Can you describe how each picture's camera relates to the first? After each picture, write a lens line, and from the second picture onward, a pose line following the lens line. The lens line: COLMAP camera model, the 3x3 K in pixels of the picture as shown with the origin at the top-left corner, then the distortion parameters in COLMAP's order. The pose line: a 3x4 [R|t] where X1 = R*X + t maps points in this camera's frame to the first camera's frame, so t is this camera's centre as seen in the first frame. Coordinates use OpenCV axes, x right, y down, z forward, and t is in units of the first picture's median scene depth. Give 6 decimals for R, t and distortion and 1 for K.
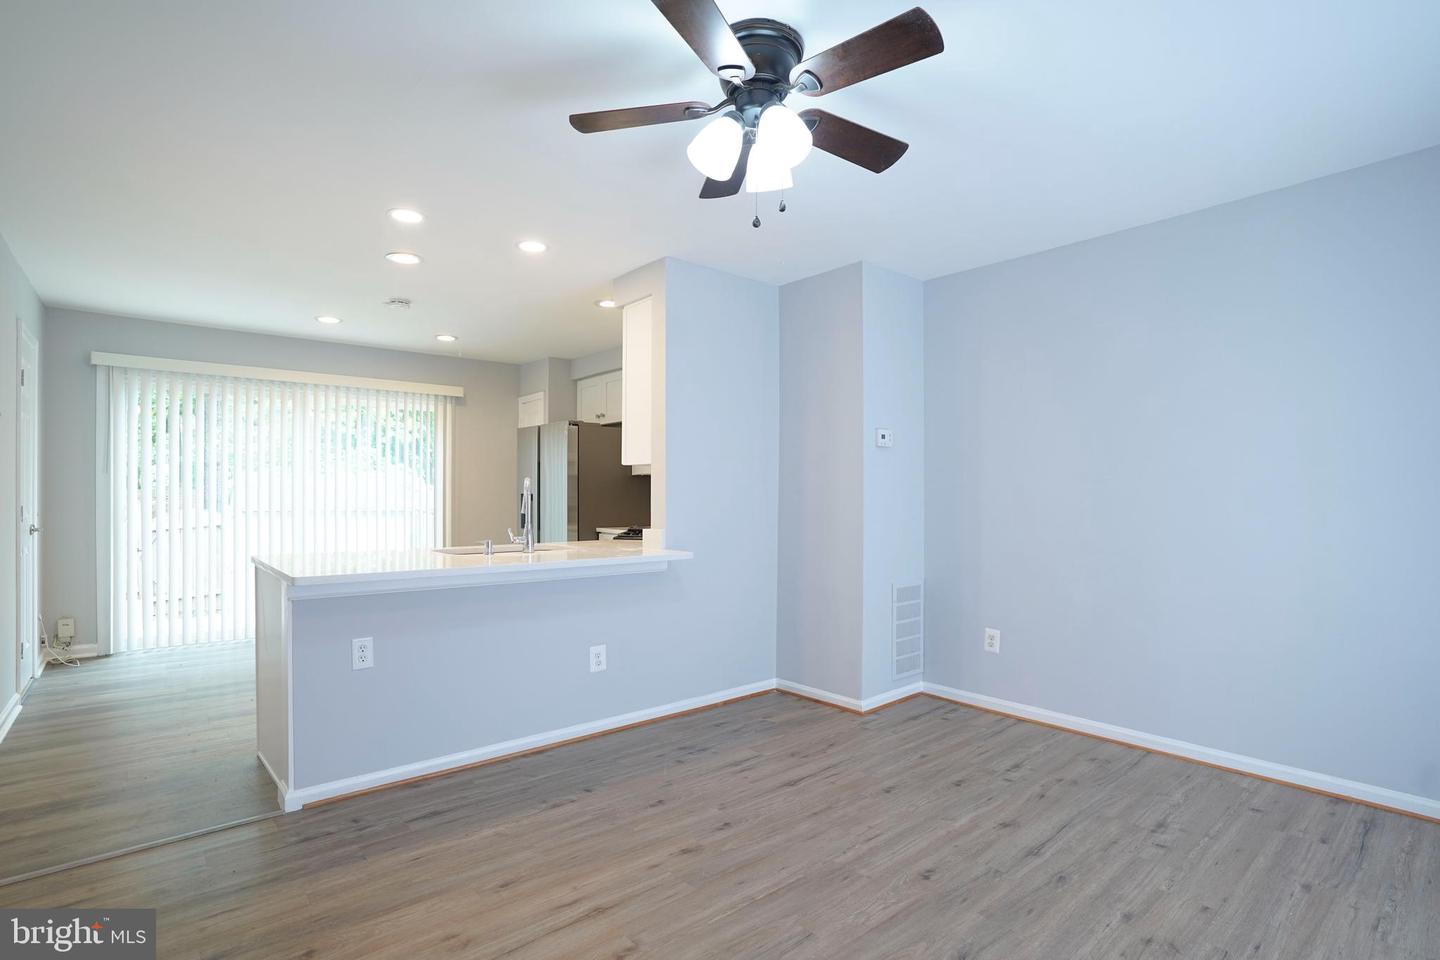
lens RADIAL K [[708.6, 0, 710.9], [0, 708.6, 485.5], [0, 0, 1]] dist [-0.037999, 0.001522]
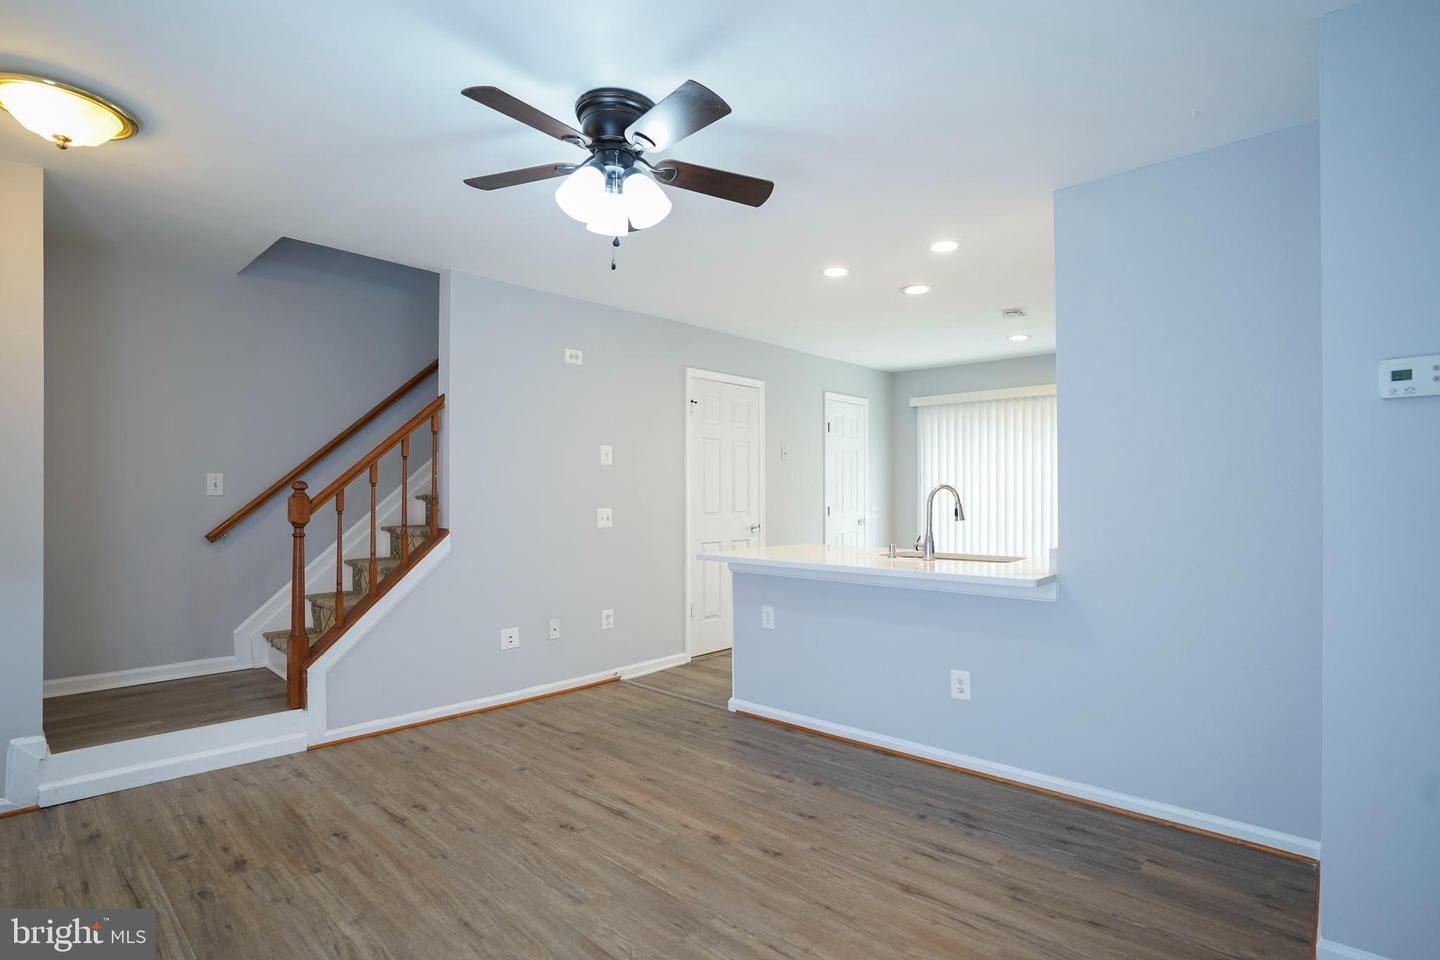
lens RADIAL K [[708.6, 0, 712.1], [0, 708.6, 490.6], [0, 0, 1]] dist [-0.037999, 0.001522]
pose [[0.110922, -0.008296, -0.993794, 0.862187], [0.017962, 0.999819, -0.006341, -0.002372], [0.993667, -0.017147, 0.111051, 0.736817]]
